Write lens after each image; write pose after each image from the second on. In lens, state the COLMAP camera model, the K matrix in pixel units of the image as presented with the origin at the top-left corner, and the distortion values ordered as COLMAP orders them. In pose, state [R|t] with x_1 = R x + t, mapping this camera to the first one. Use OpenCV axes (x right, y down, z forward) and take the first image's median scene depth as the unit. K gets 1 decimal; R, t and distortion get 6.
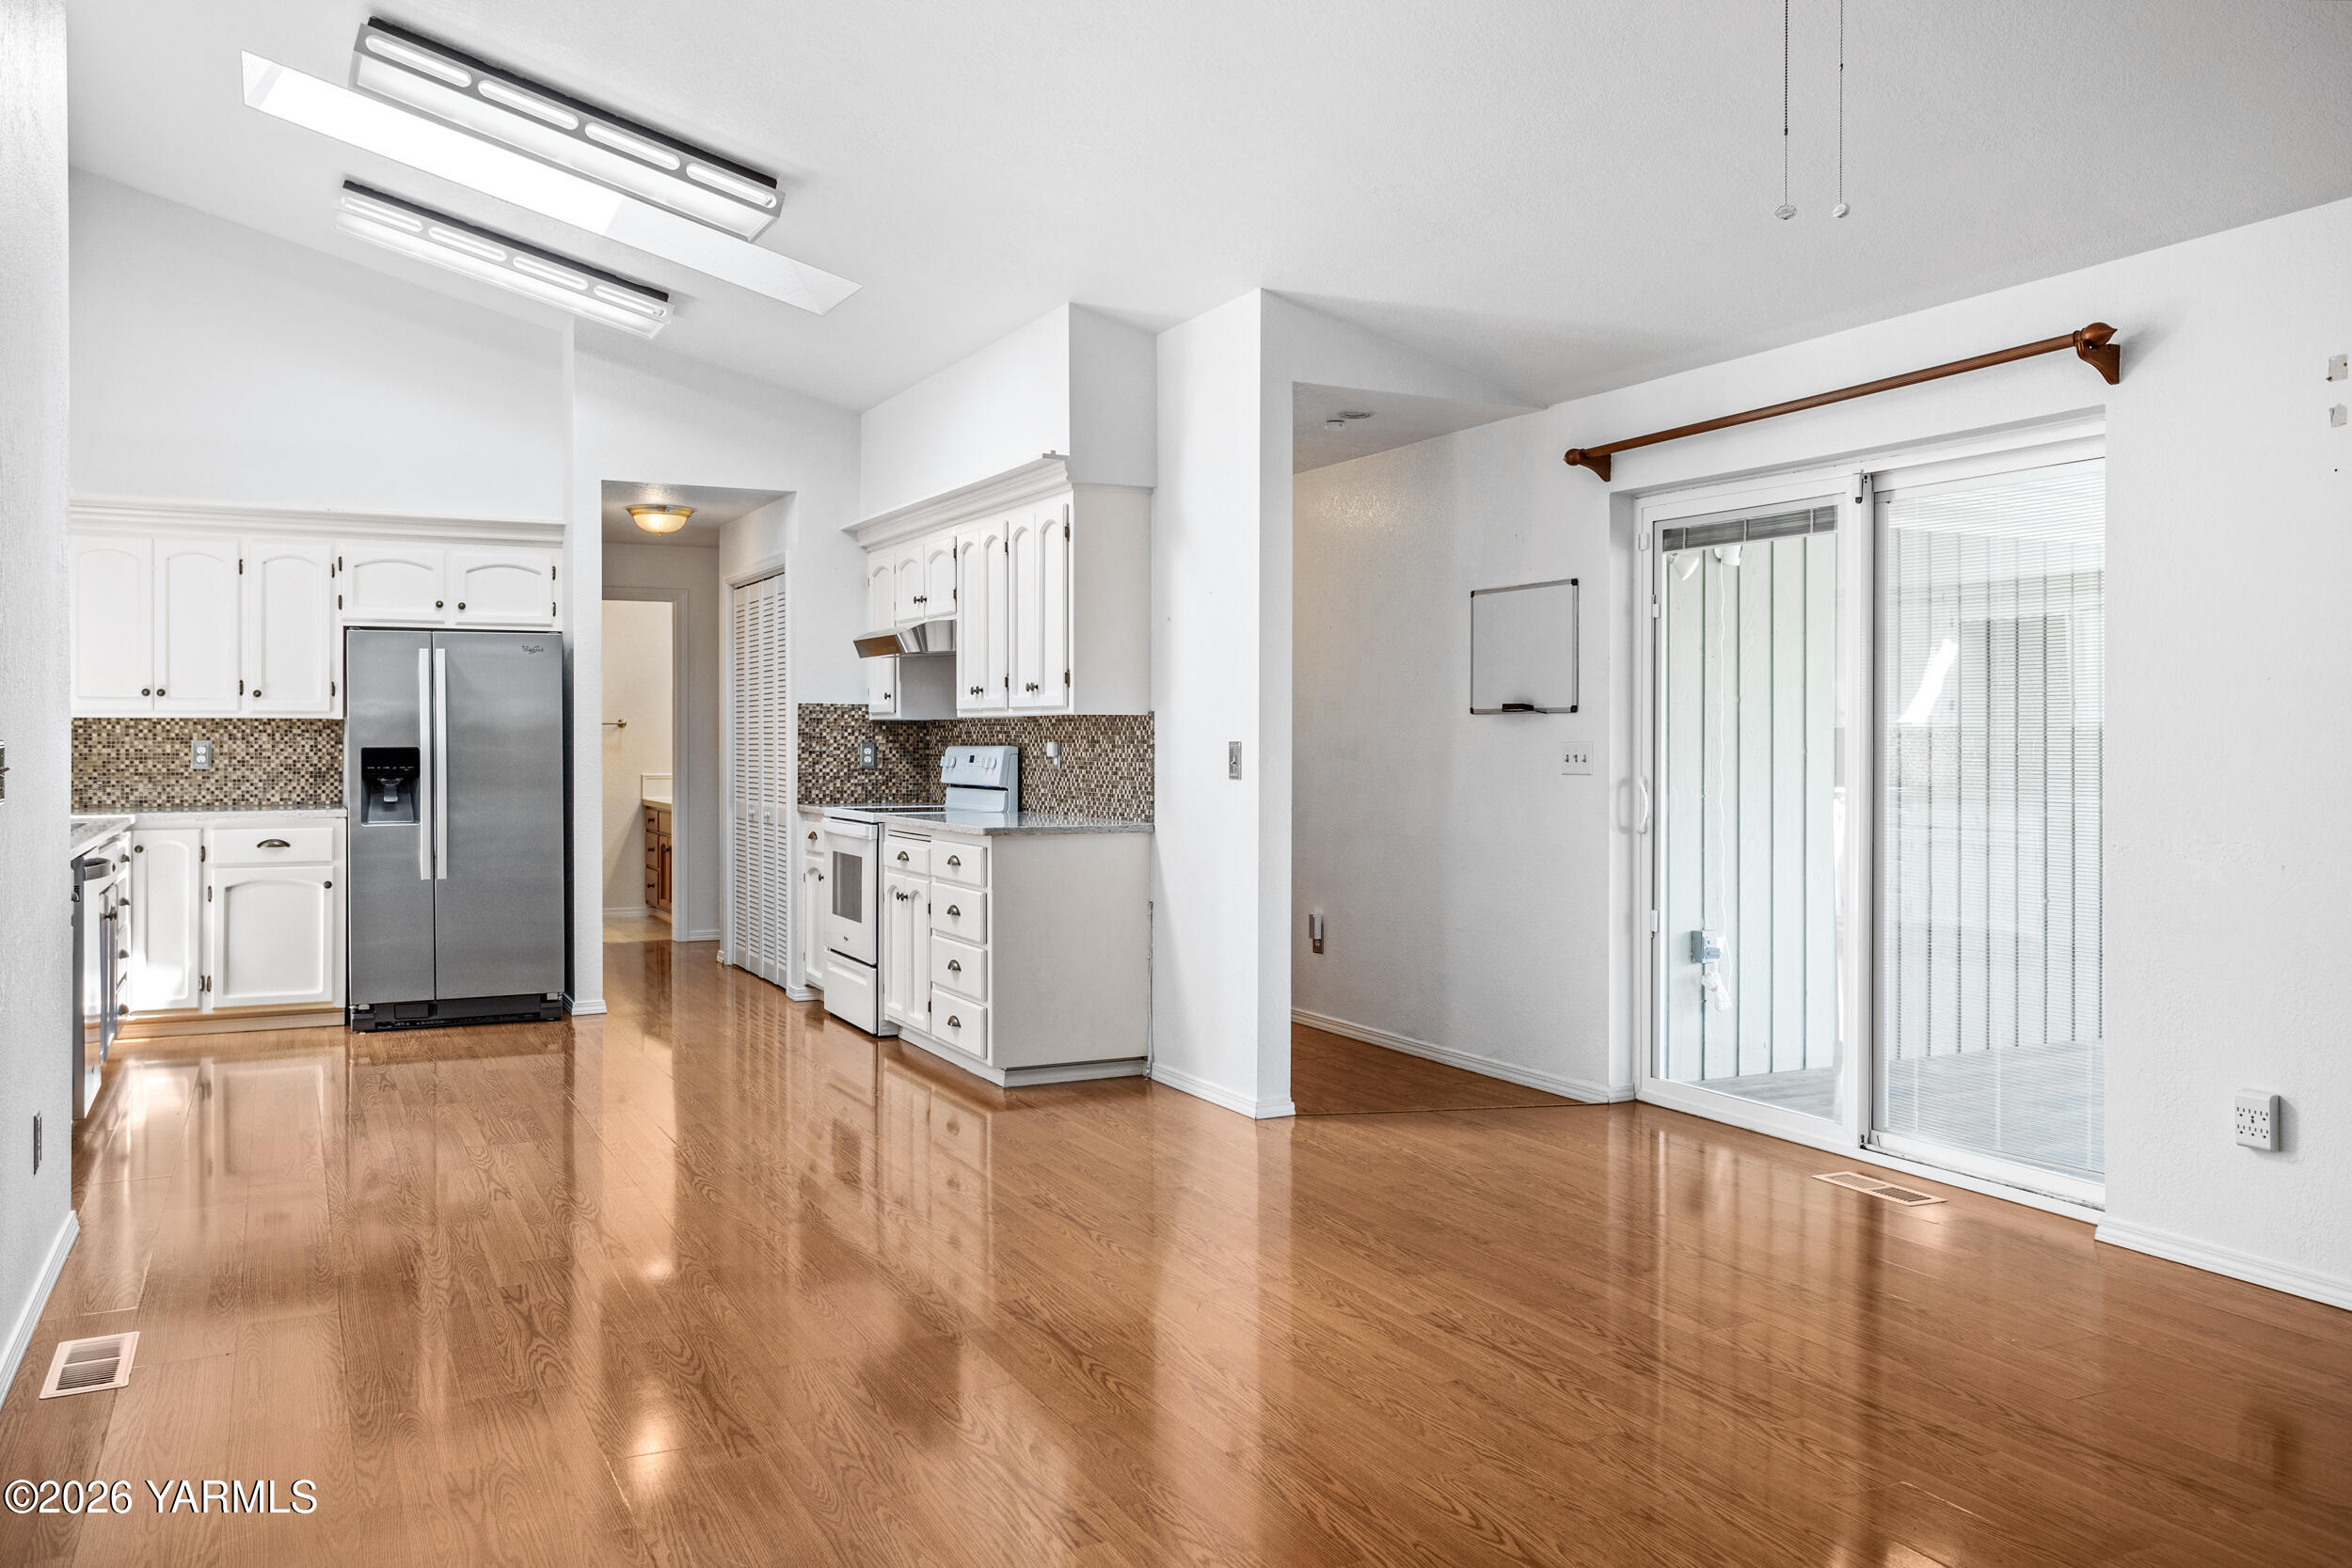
lens RADIAL K [[1815.4, 0, 1190.3], [0, 1815.4, 742.8], [0, 0, 1]] dist [-0.005728, 0.006321]
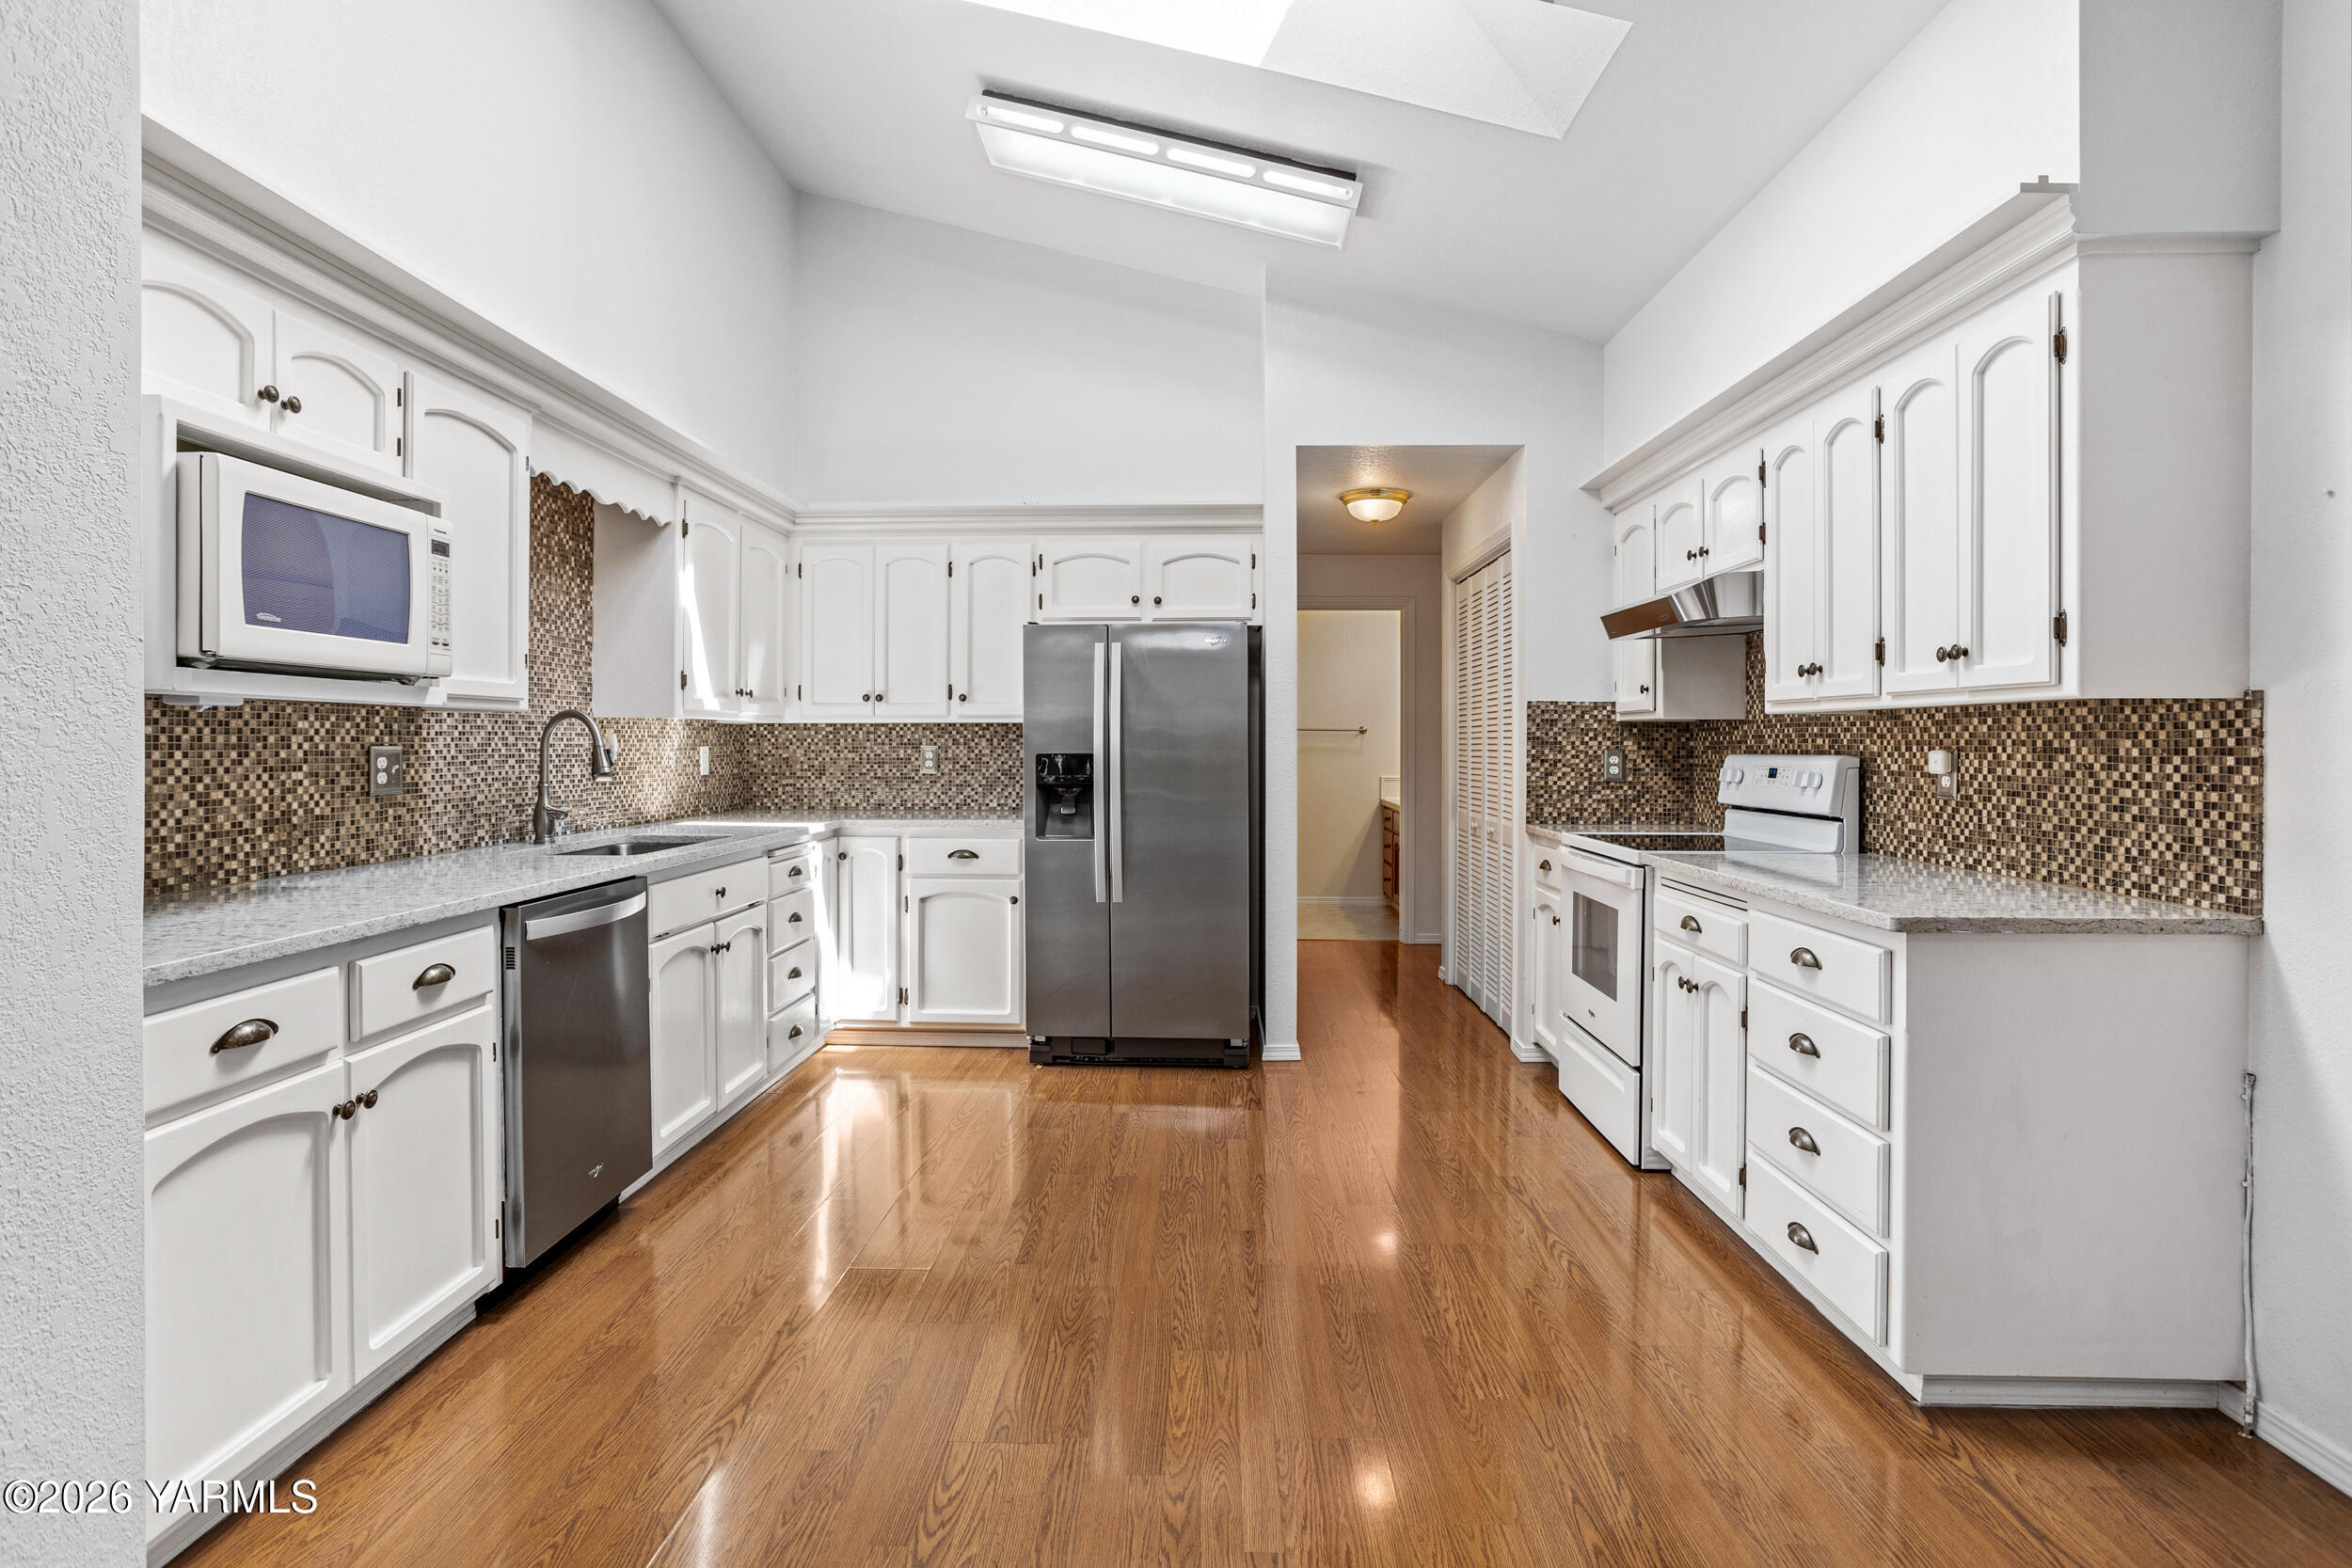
lens RADIAL K [[1176.7, 0, 1170.2], [0, 1176.7, 756.9], [0, 0, 1]] dist [-0.035229, 0.002717]
pose [[0.876485, 0.005856, -0.481394, -0.128404], [-0.001432, 0.999953, 0.009557, -0.001794], [0.481427, -0.007687, 0.876452, 0.574833]]
